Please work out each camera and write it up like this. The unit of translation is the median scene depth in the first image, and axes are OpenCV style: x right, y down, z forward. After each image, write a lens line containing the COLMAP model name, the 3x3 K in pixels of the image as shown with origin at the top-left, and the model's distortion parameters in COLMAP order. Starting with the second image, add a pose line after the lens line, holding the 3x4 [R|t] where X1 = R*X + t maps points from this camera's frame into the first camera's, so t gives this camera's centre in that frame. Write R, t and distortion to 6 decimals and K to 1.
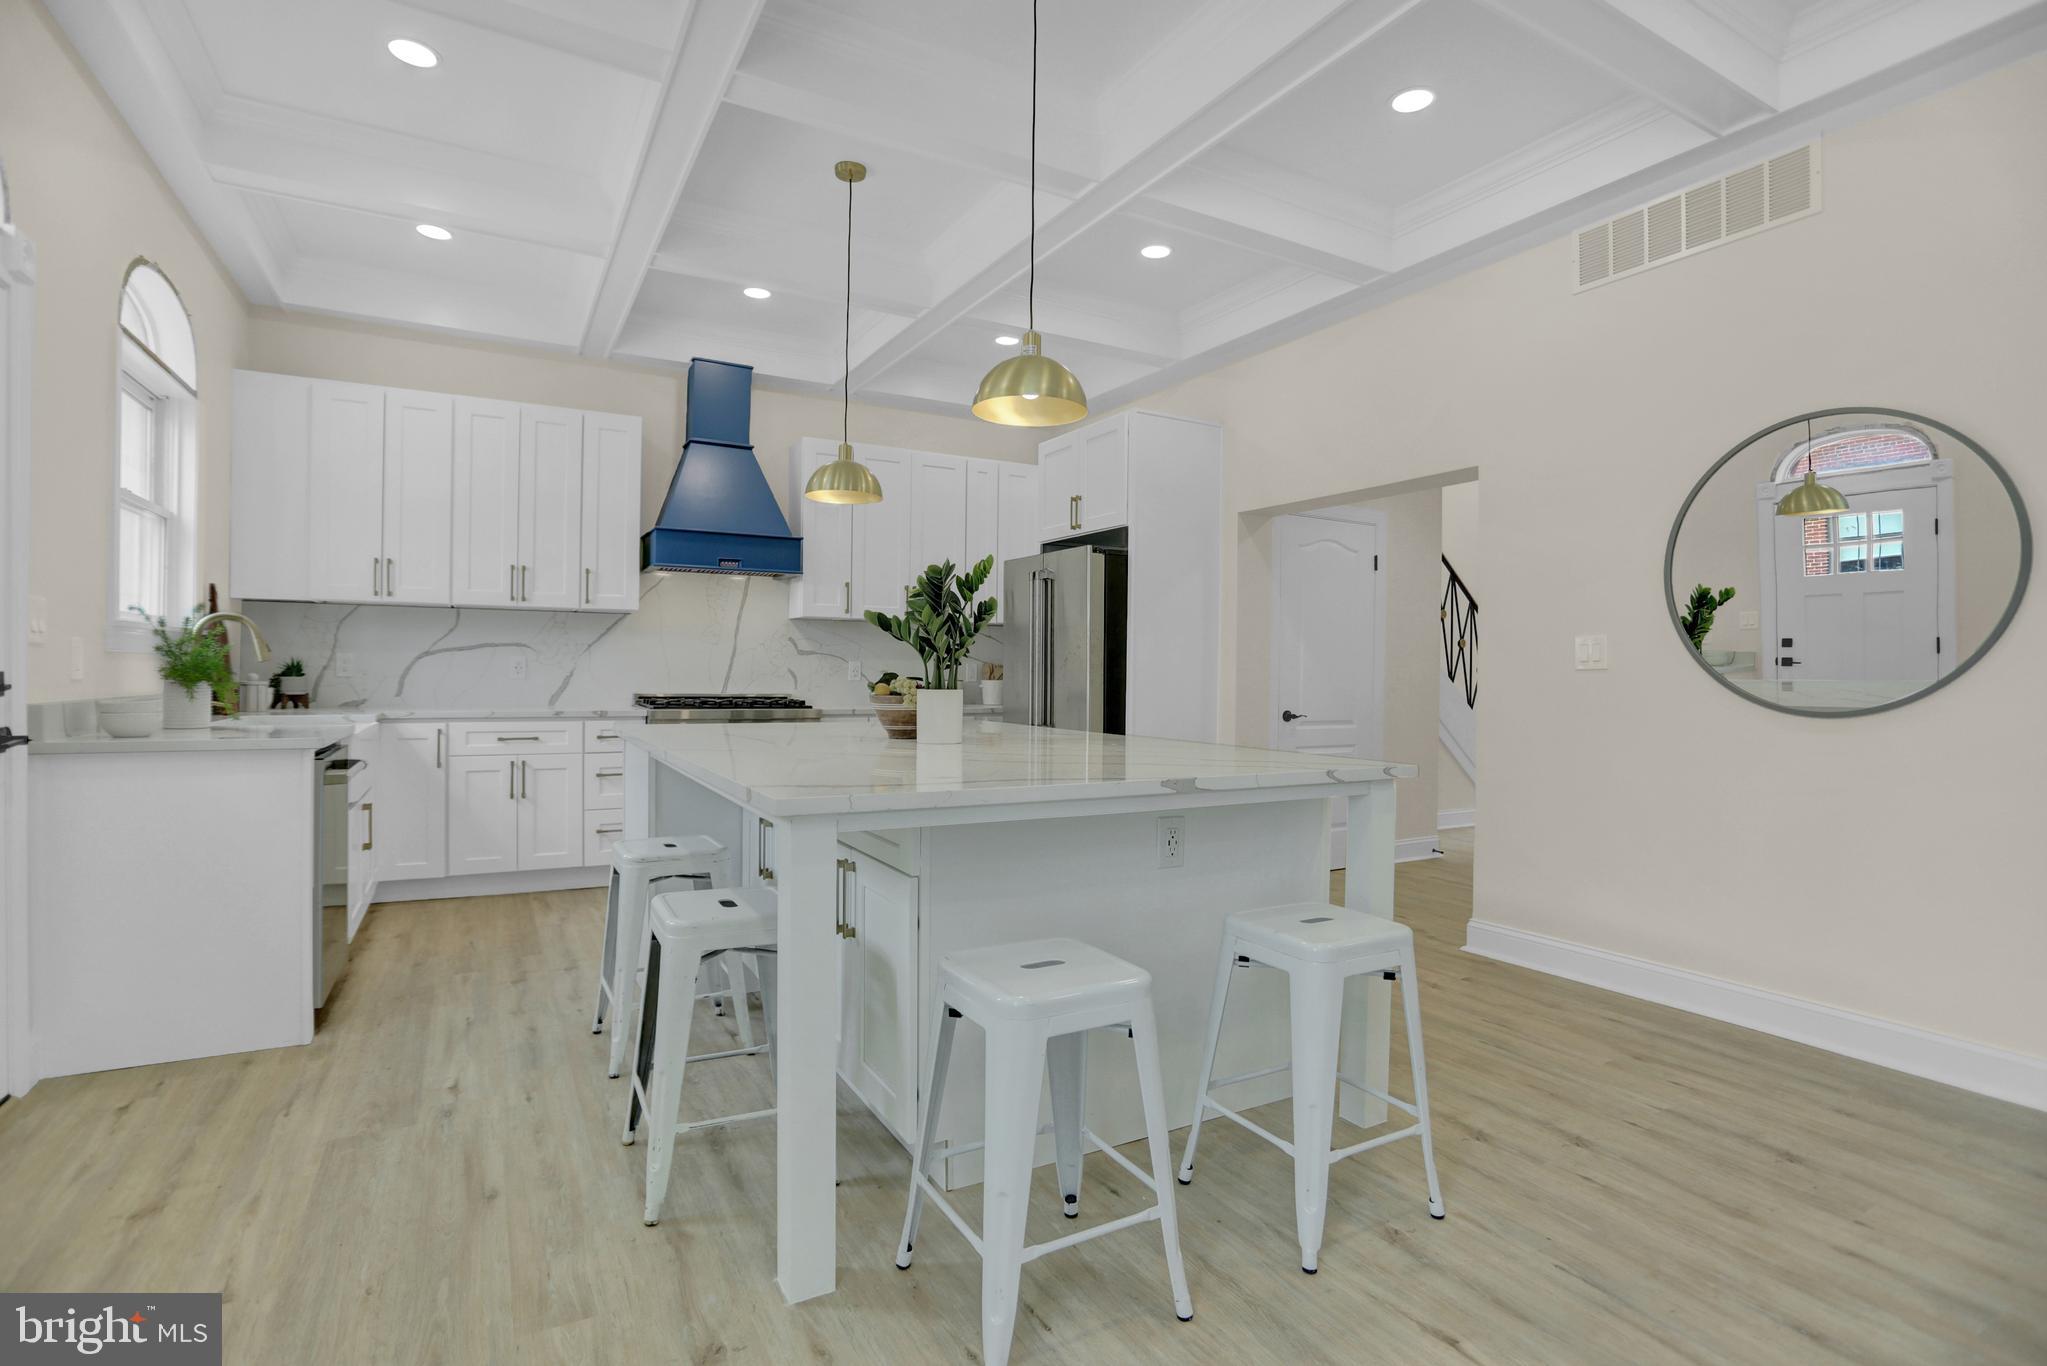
lens RADIAL K [[996.4, 0, 1023.5], [0, 996.4, 683.0], [0, 0, 1]] dist [-0.068577, 0.031195]
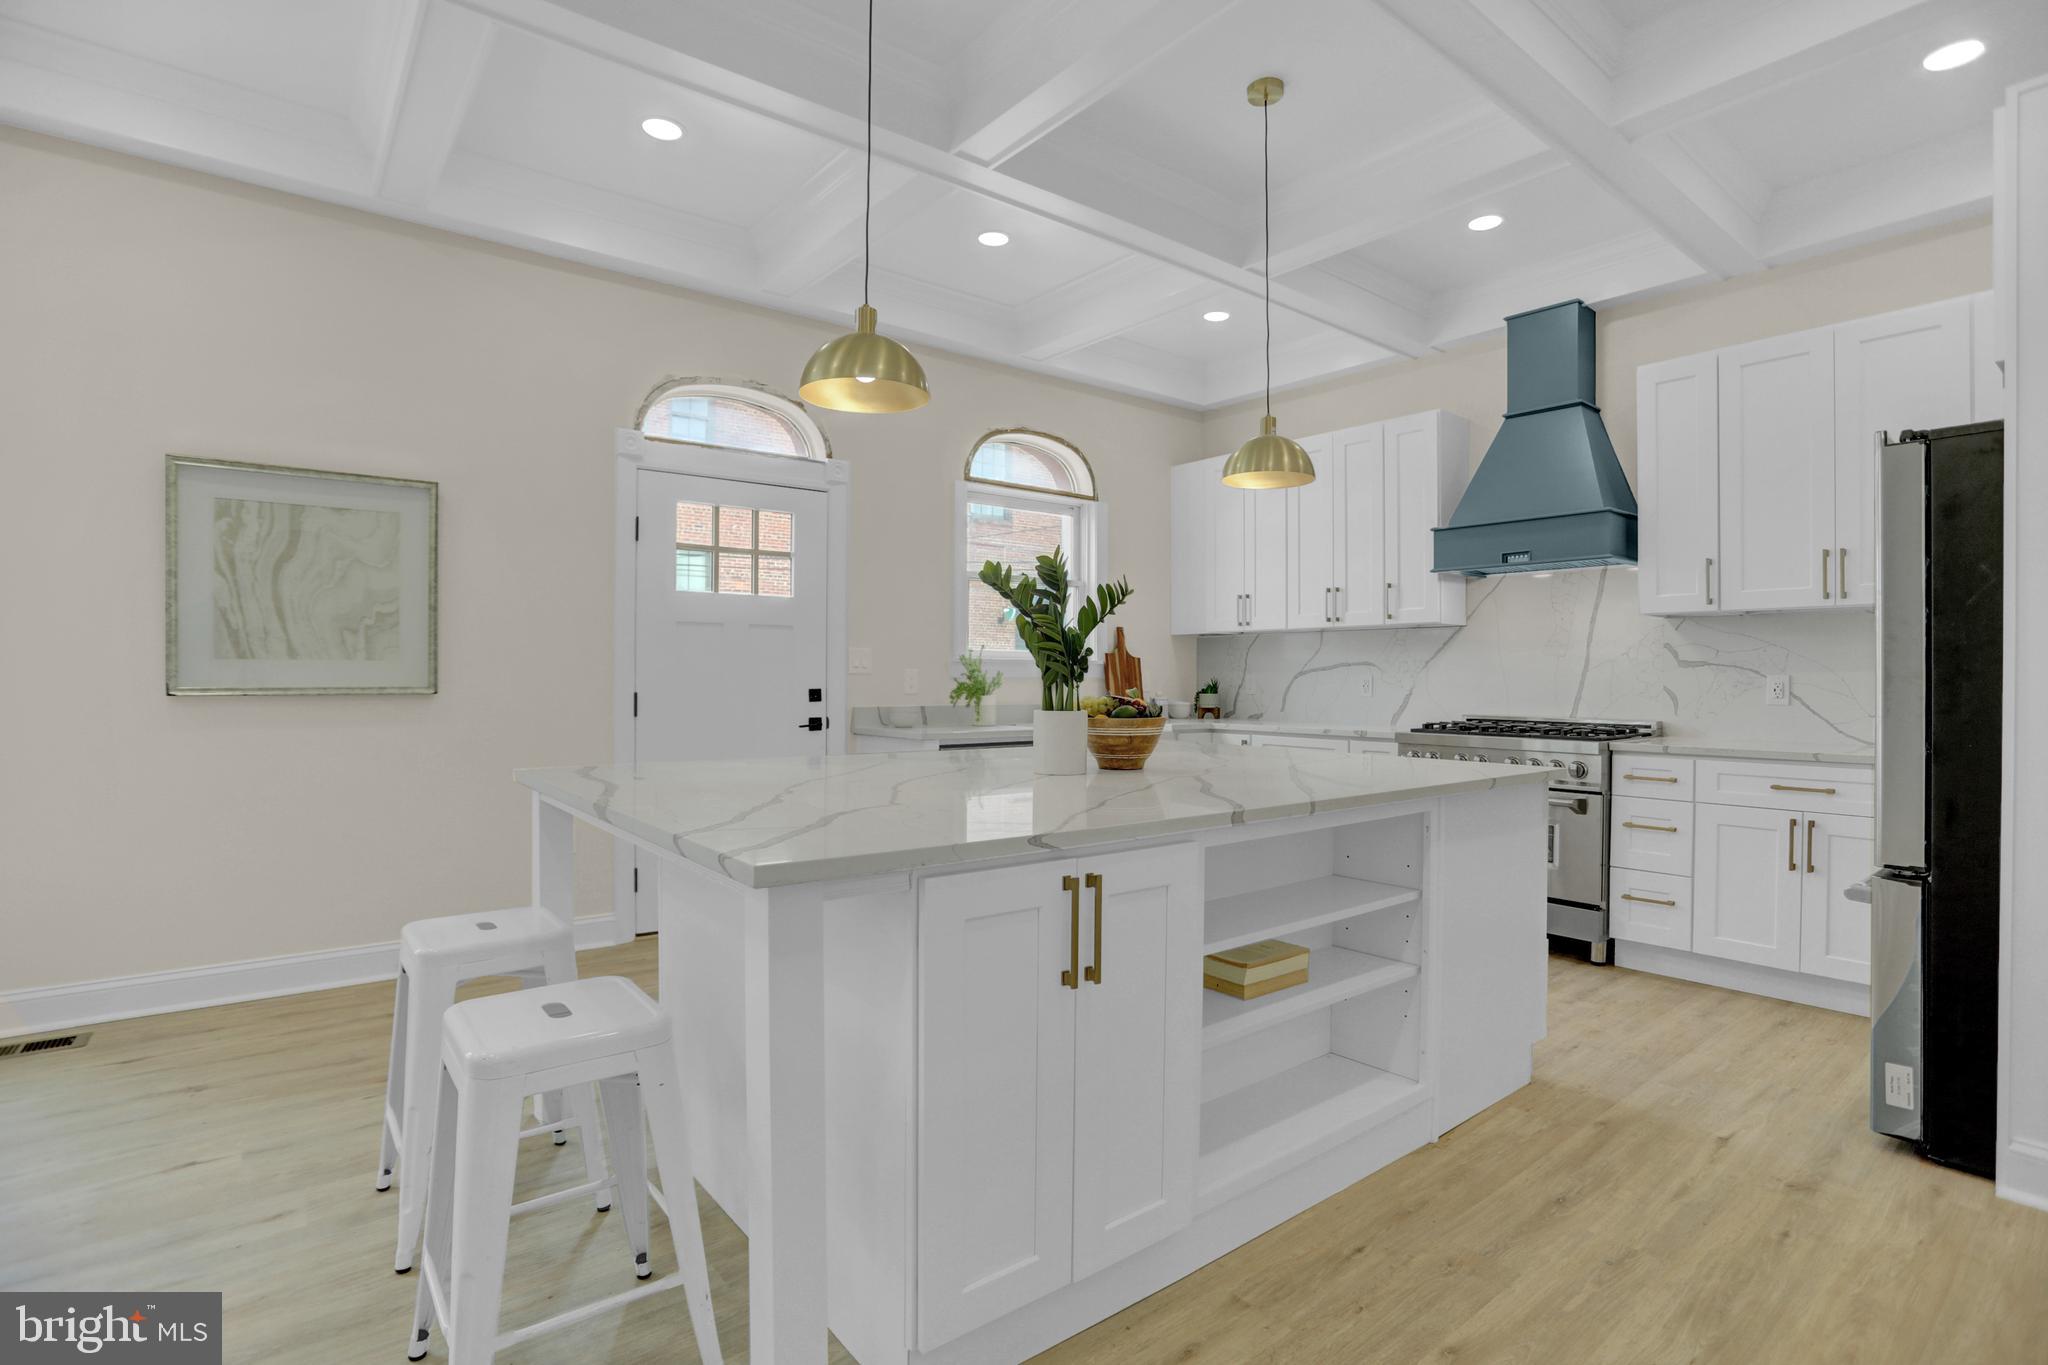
lens RADIAL K [[996.9, 0, 1024.0], [0, 996.9, 682.5], [0, 0, 1]] dist [-0.068577, 0.031195]
pose [[0.159011, -0.006187, -0.987257, 0.507542], [-0.013512, 0.999873, -0.008443, -0.006999], [0.987184, 0.014683, 0.158908, 0.555530]]
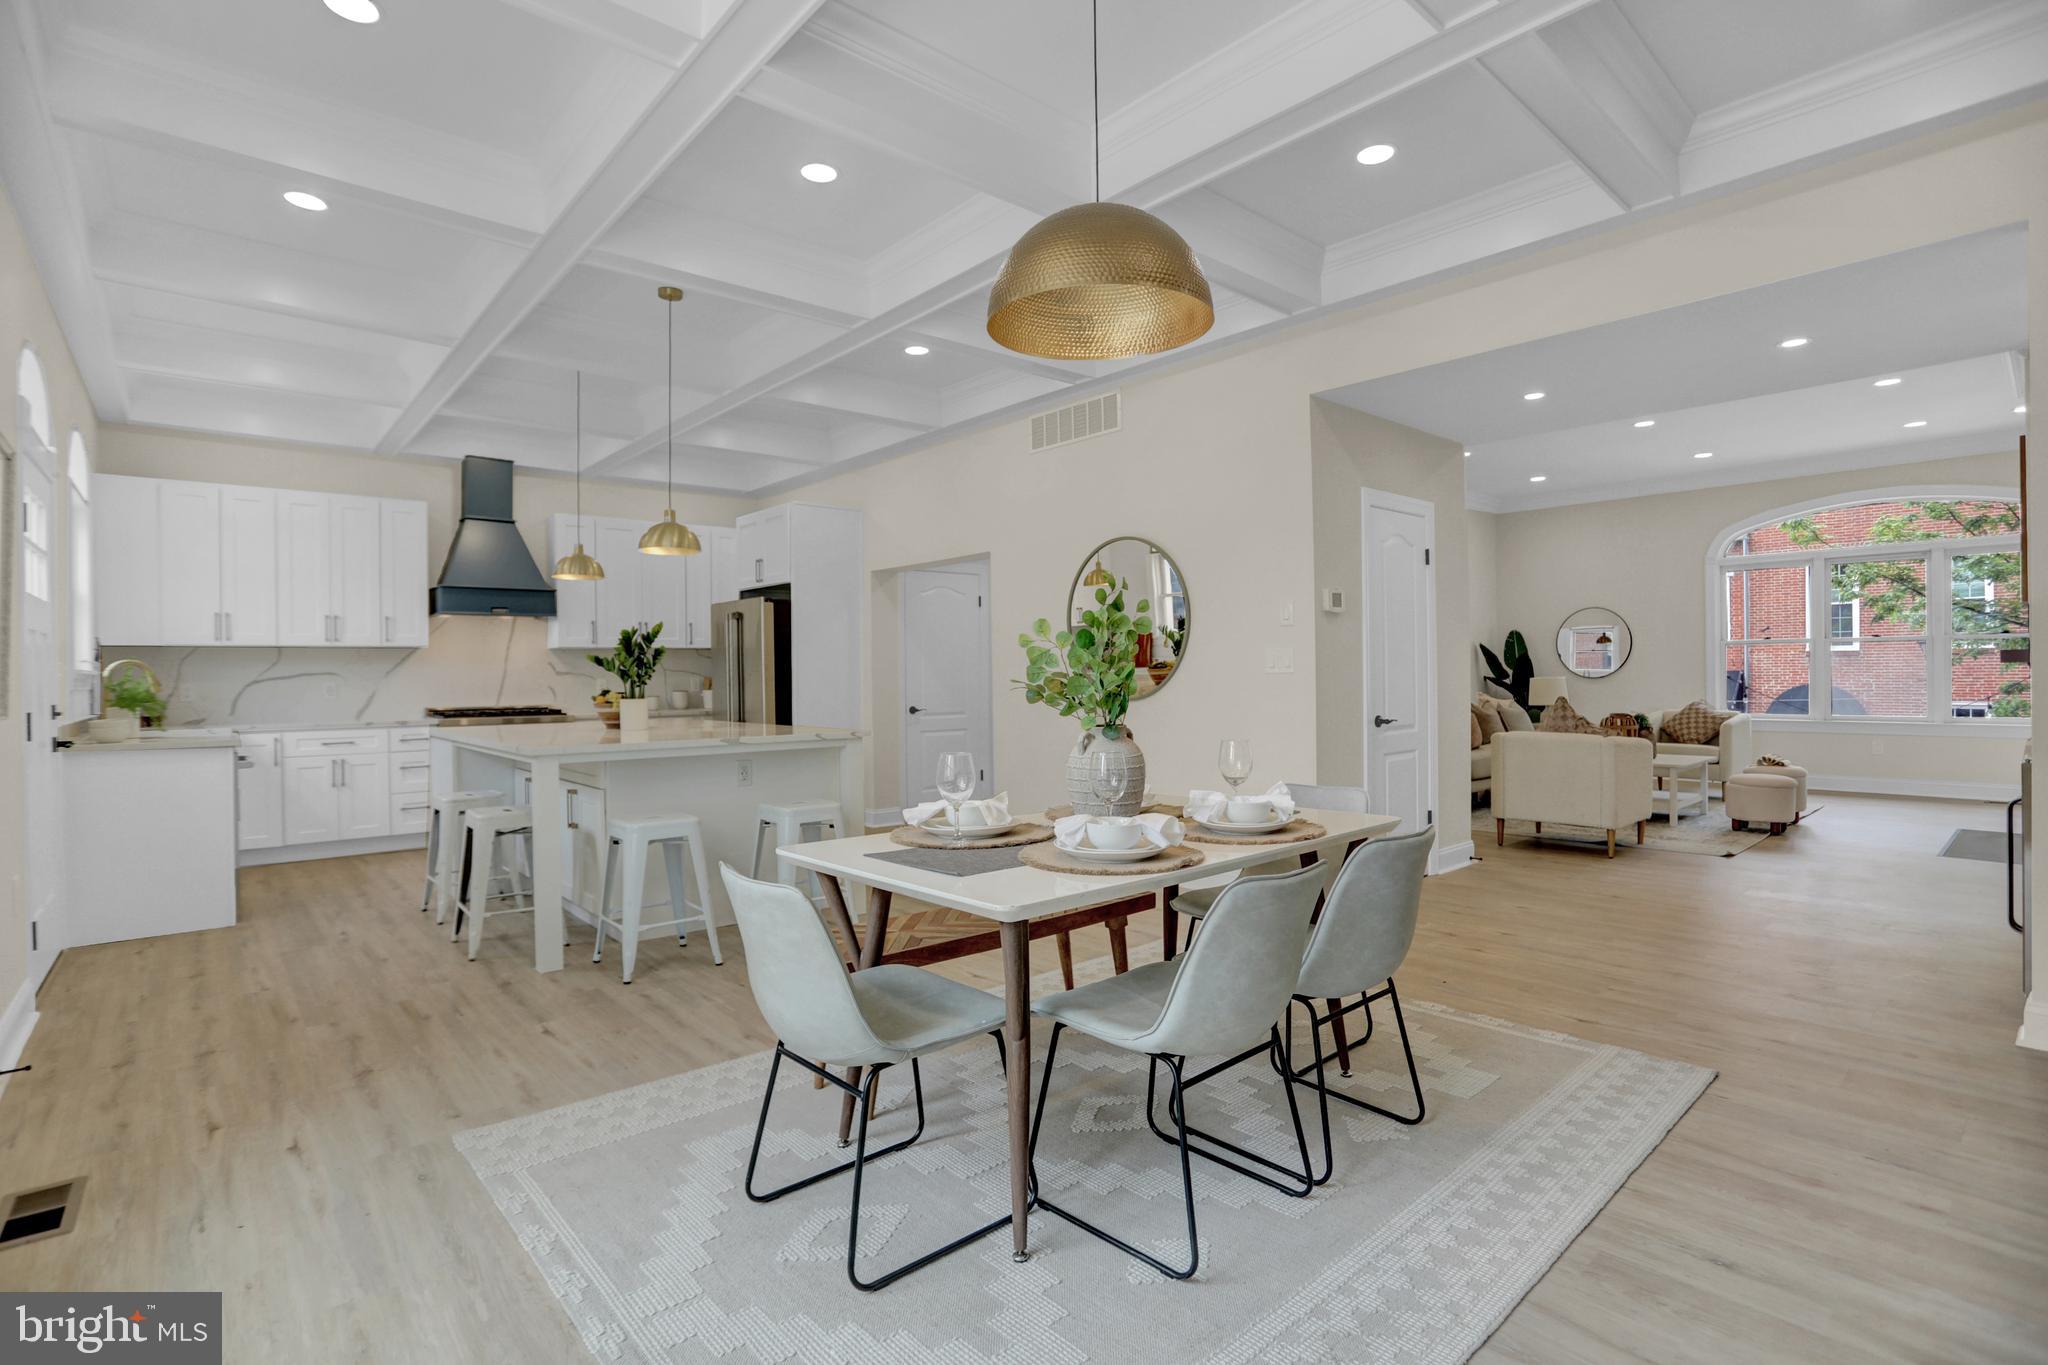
lens RADIAL K [[996.9, 0, 1024.0], [0, 996.9, 682.5], [0, 0, 1]] dist [-0.068577, 0.031195]
pose [[0.978501, -0.025451, 0.204667, 0.151778], [0.026020, 0.999661, -0.000086, -0.003065], [-0.204596, 0.005409, 0.978832, -0.542048]]
